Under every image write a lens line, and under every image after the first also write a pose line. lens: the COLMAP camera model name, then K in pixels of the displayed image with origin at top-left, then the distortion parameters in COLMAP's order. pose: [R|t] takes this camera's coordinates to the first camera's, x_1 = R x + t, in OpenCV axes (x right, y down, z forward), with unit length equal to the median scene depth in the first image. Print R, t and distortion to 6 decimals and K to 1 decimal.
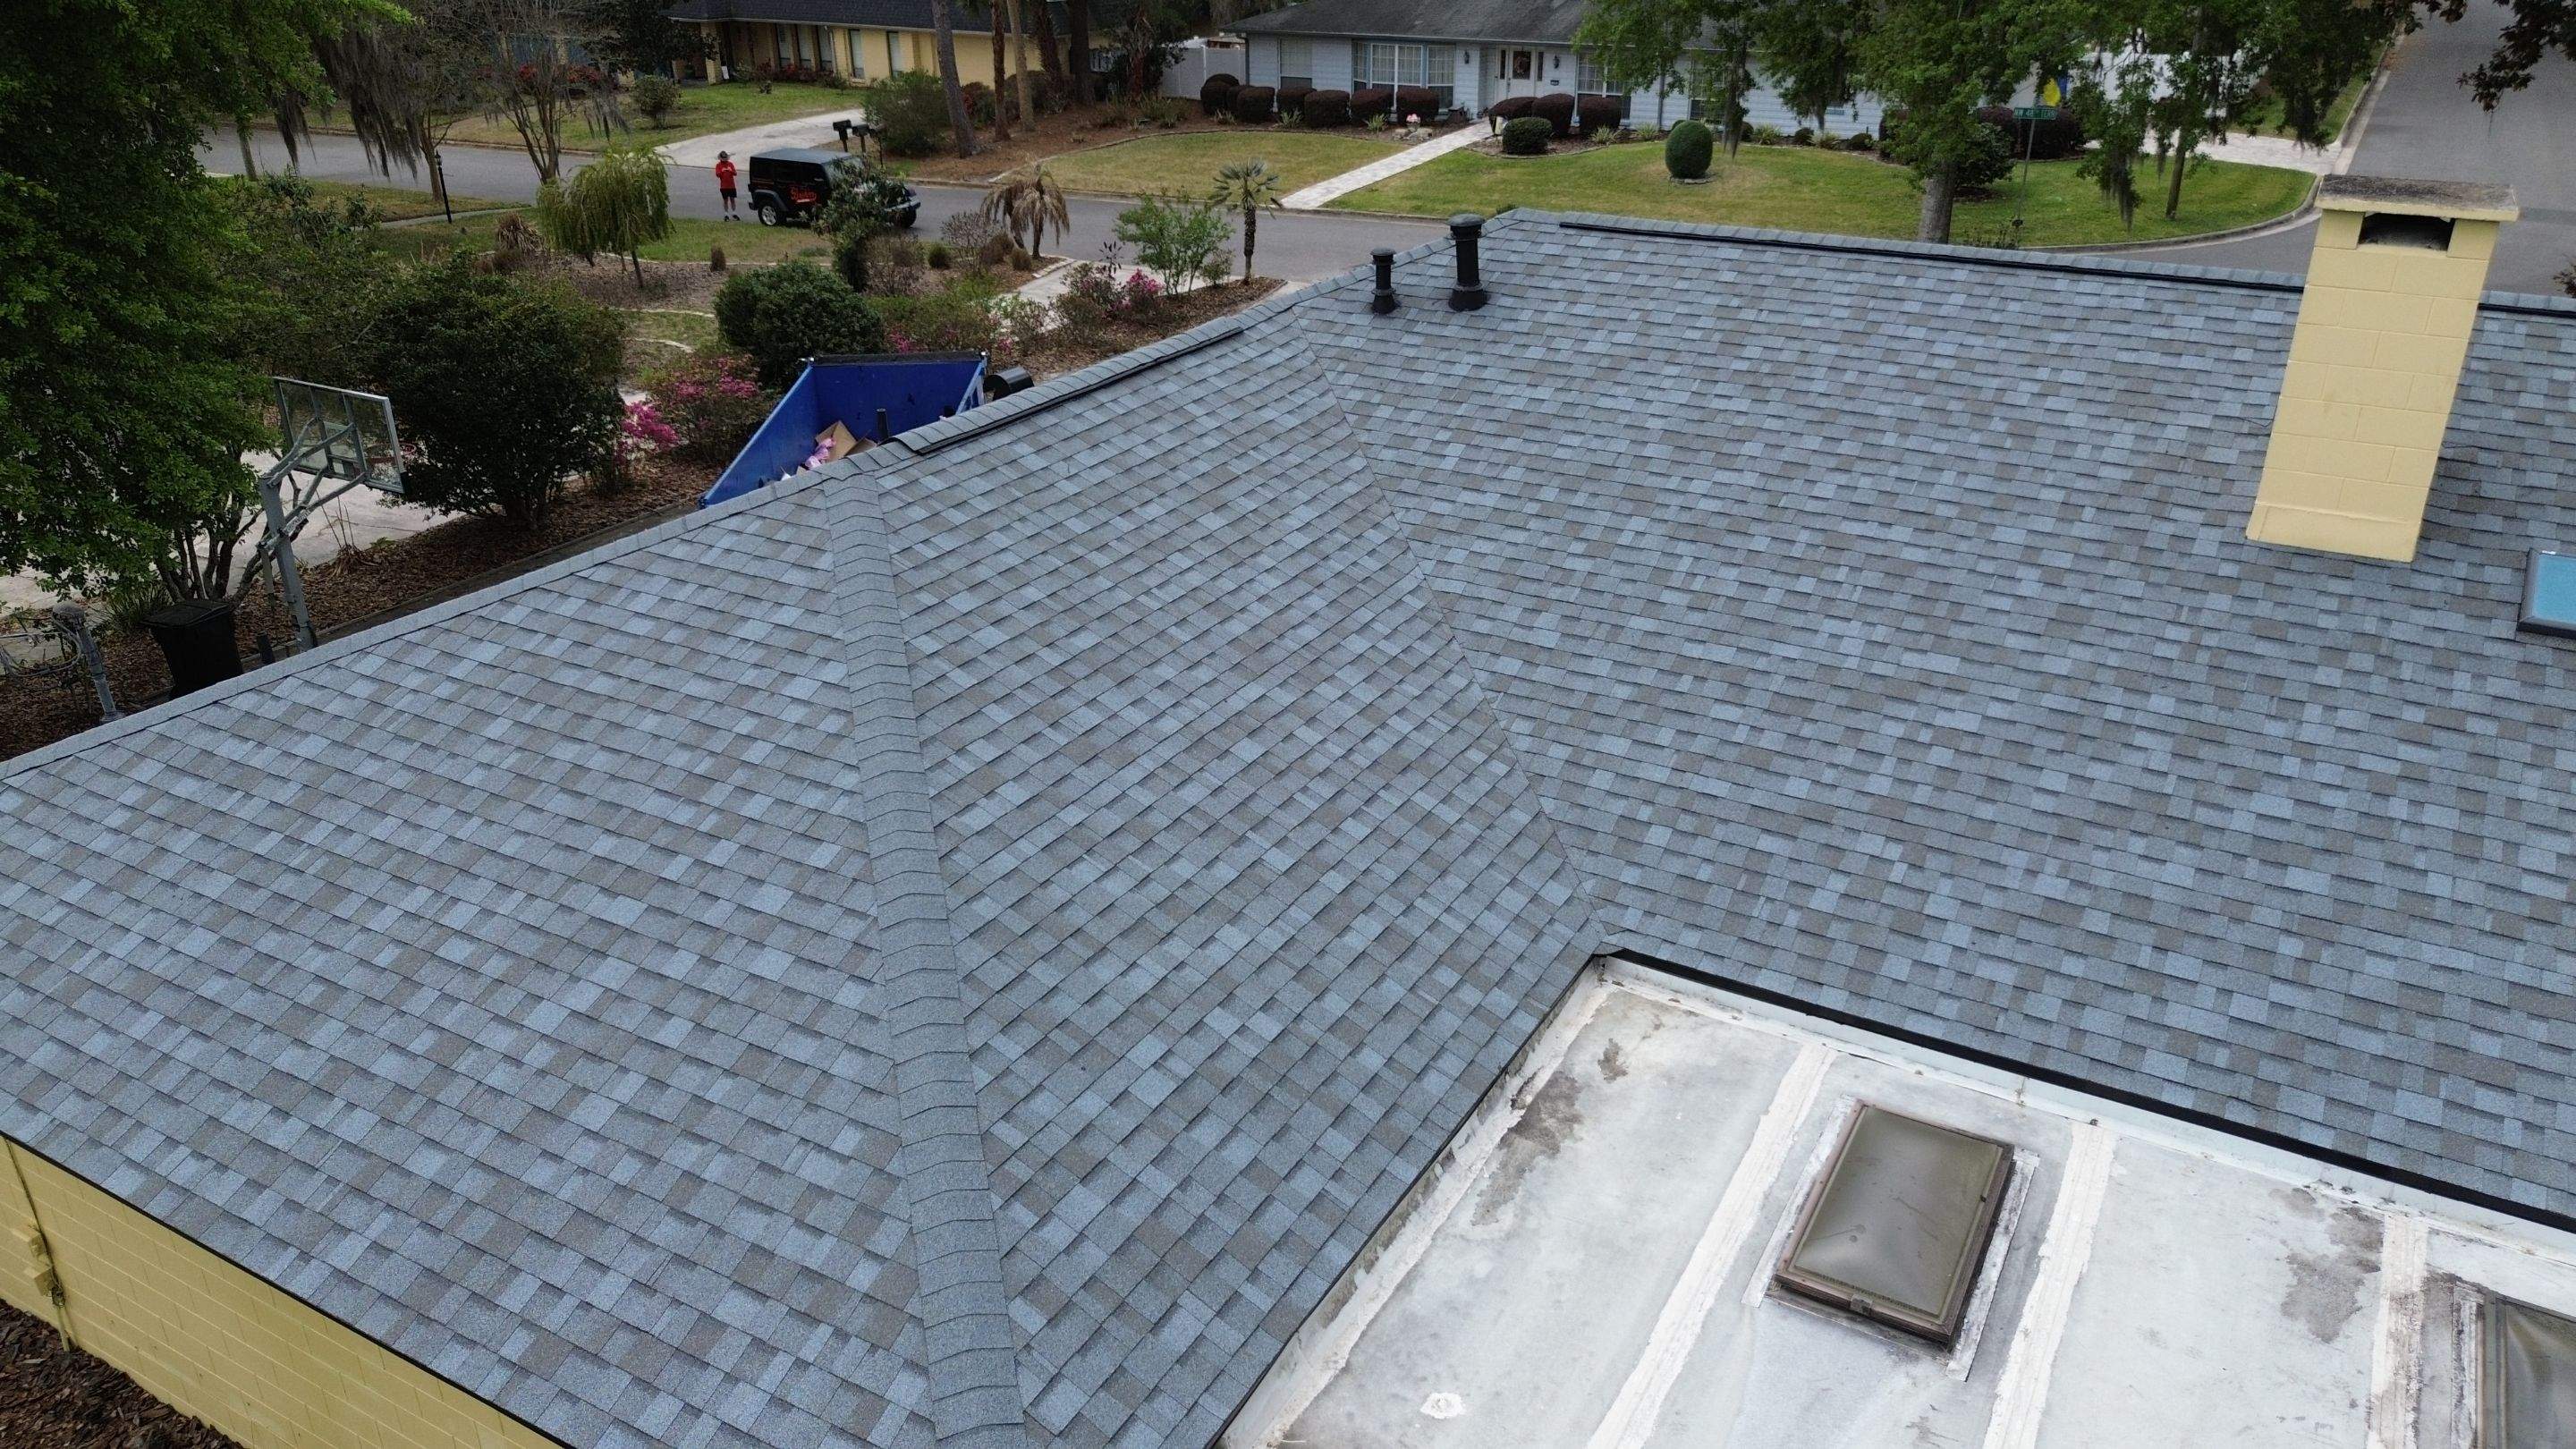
lens RADIAL K [[1824.7, 0, 1289.9], [0, 1824.7, 729.6], [0, 0, 1]] dist [0.064796, -0.064216]
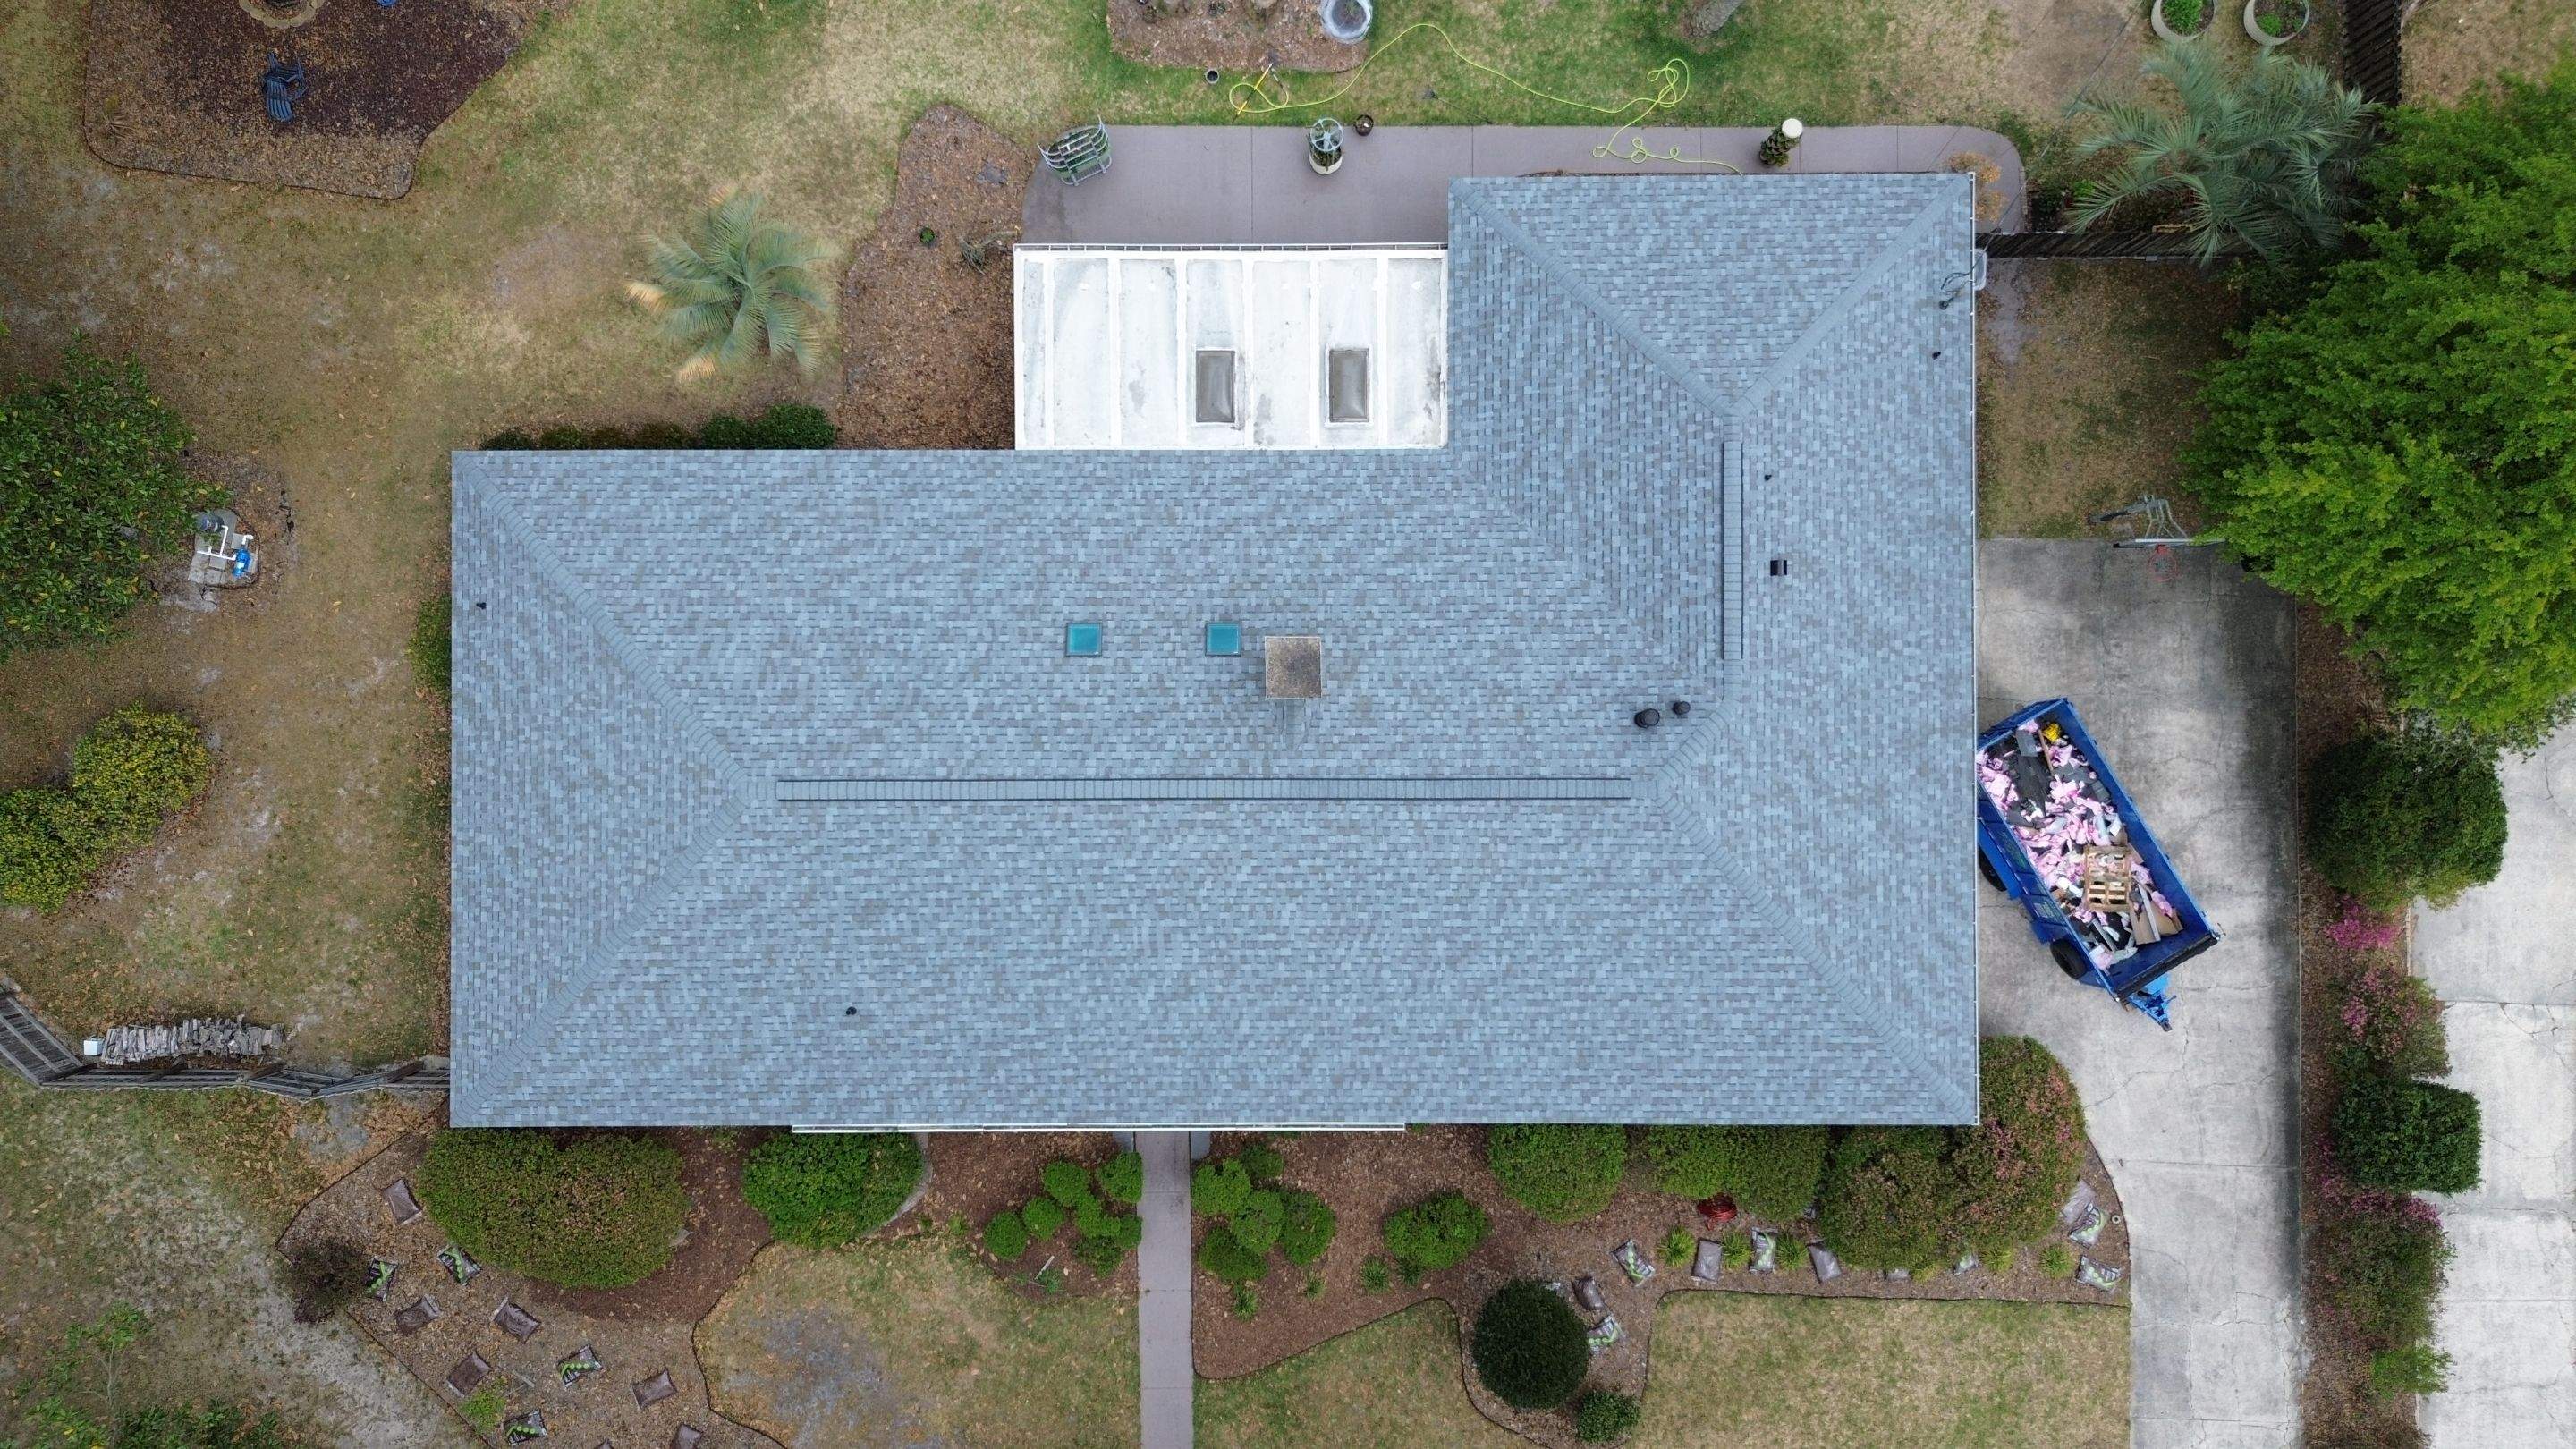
lens RADIAL K [[1824.7, 0, 1311.1], [0, 1824.7, 747.4], [0, 0, 1]] dist [0.064796, -0.064216]
pose [[-0.864234, 0.503012, 0.008788, 0.623651], [-0.206159, -0.370032, 0.905856, -3.064507], [0.458909, 0.781060, 0.423495, -0.152671]]
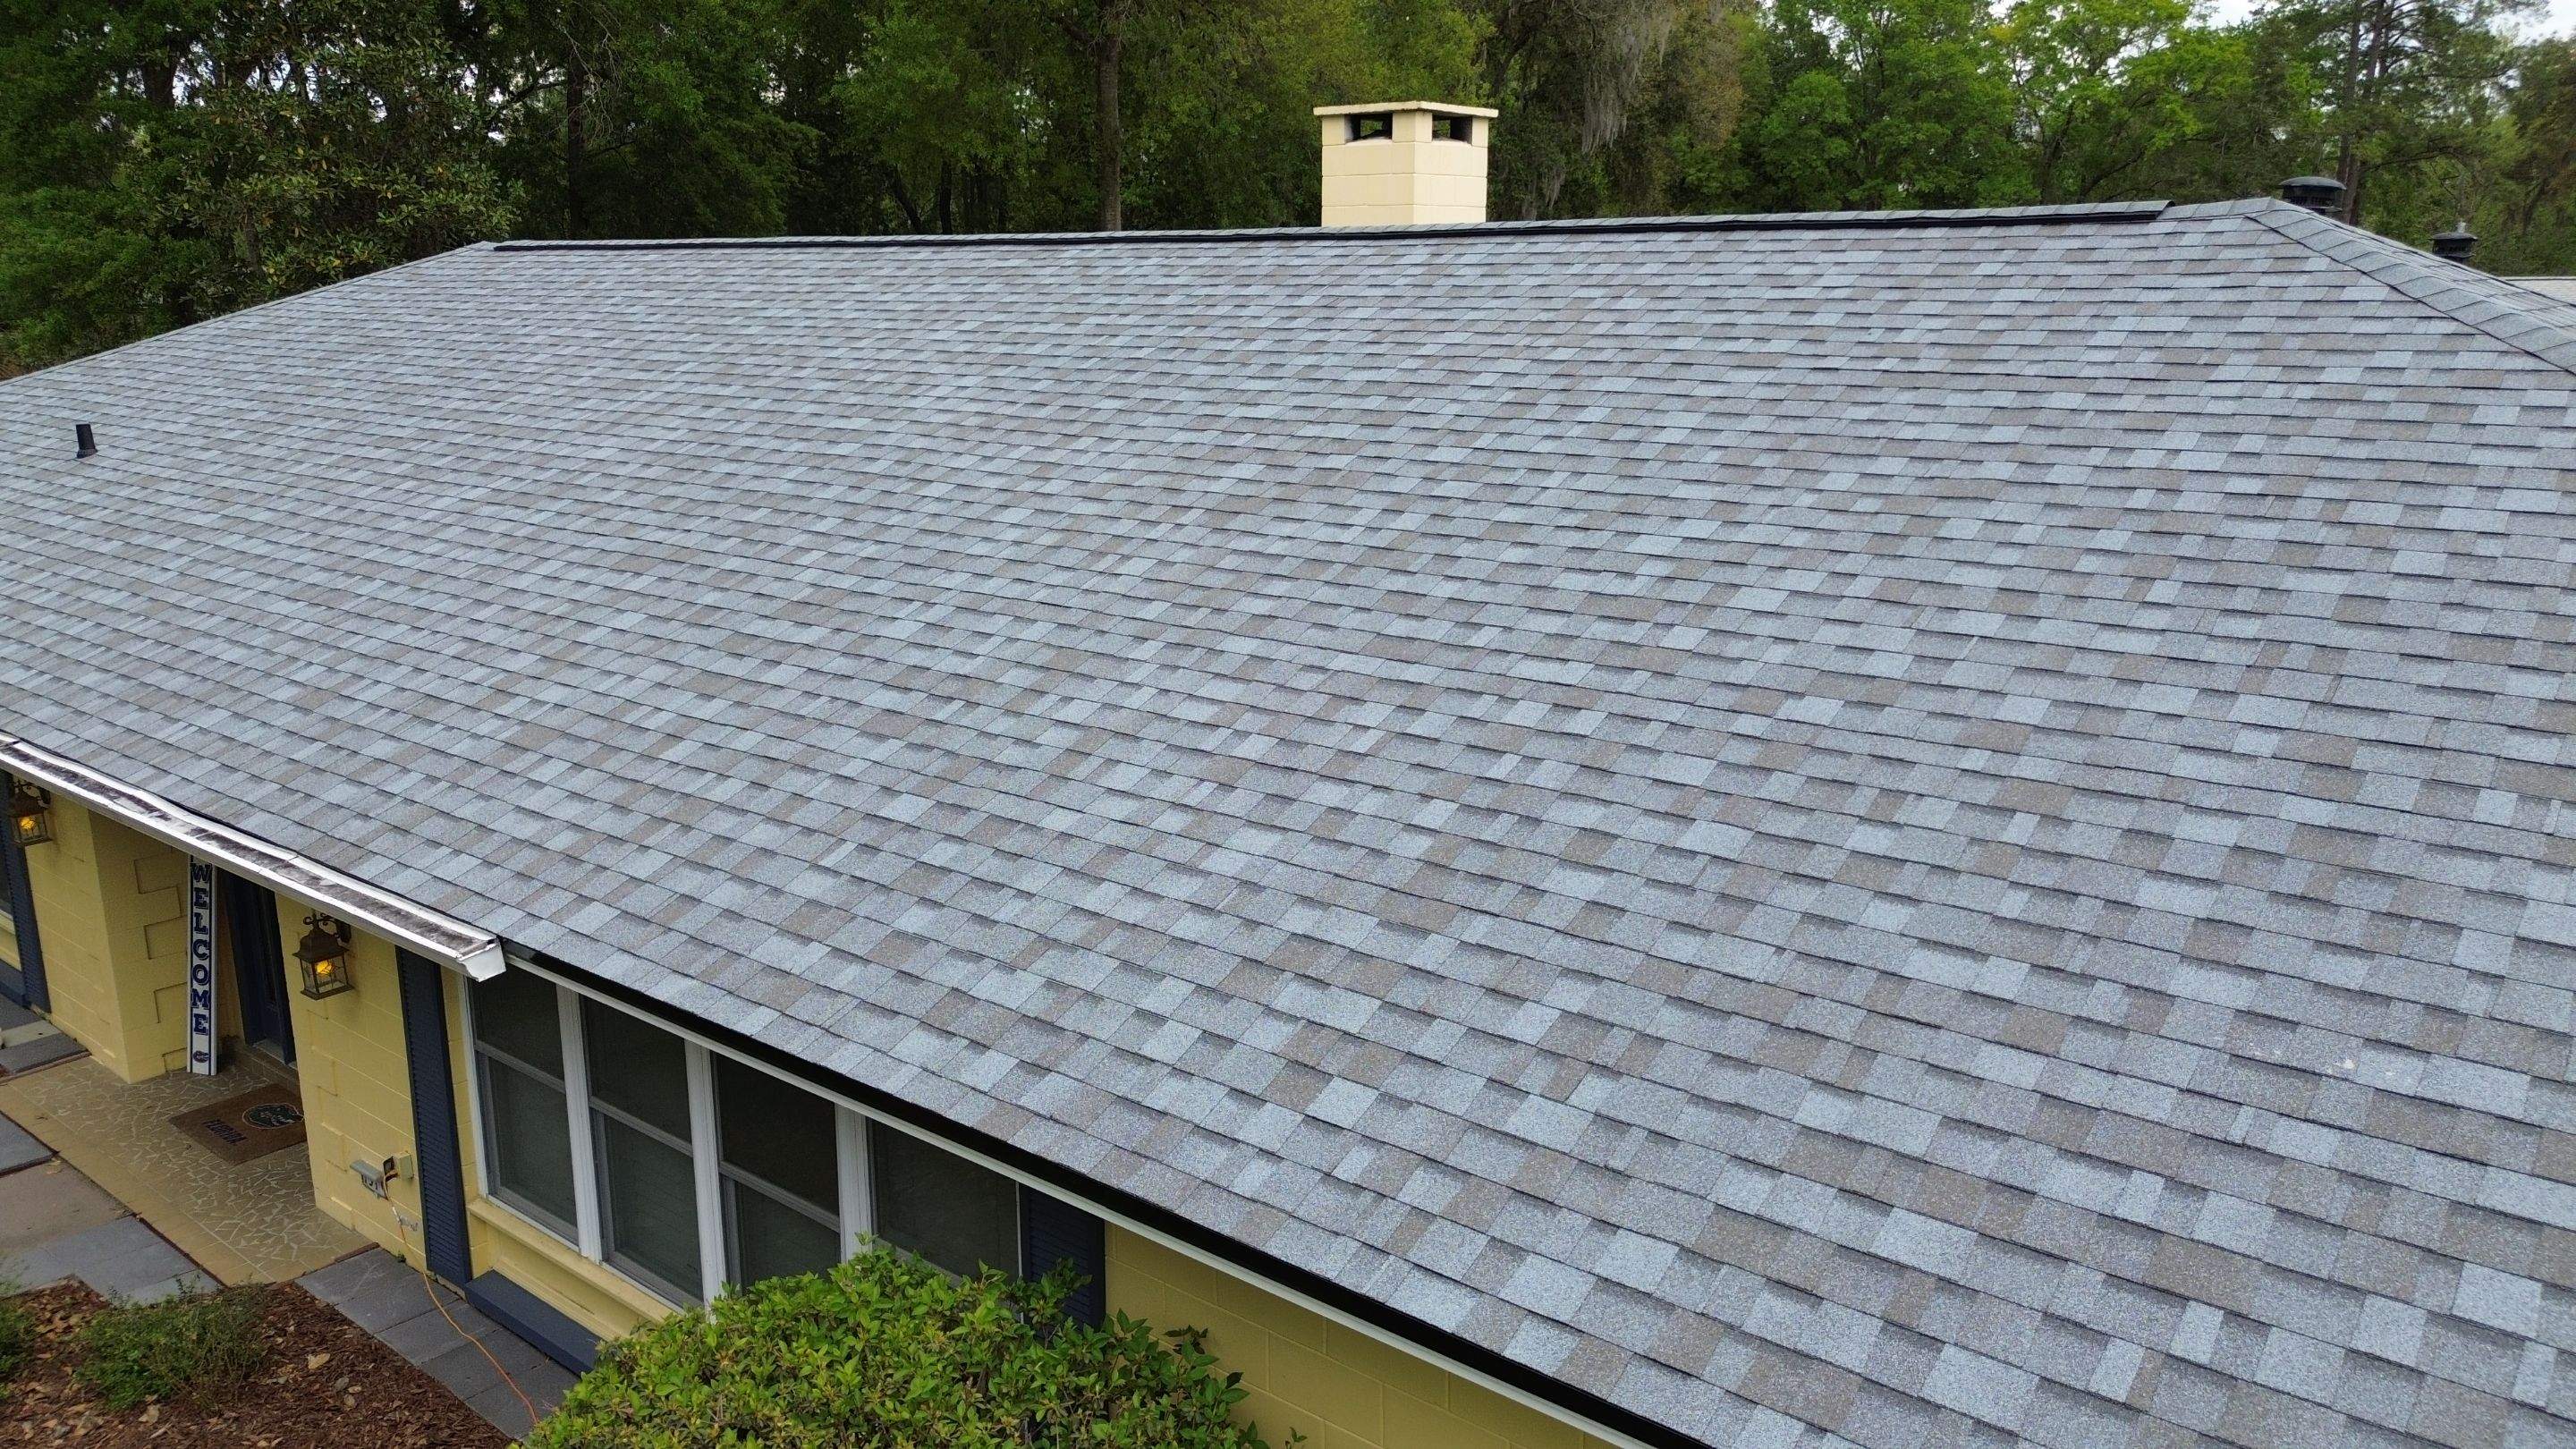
lens RADIAL K [[1824.7, 0, 1304.5], [0, 1824.7, 725.1], [0, 0, 1]] dist [0.064796, -0.064216]
pose [[-0.988509, -0.035038, 0.147047, 0.472499], [0.065709, 0.776456, 0.626736, -0.774213], [-0.136135, 0.629196, -0.765232, 2.290297]]
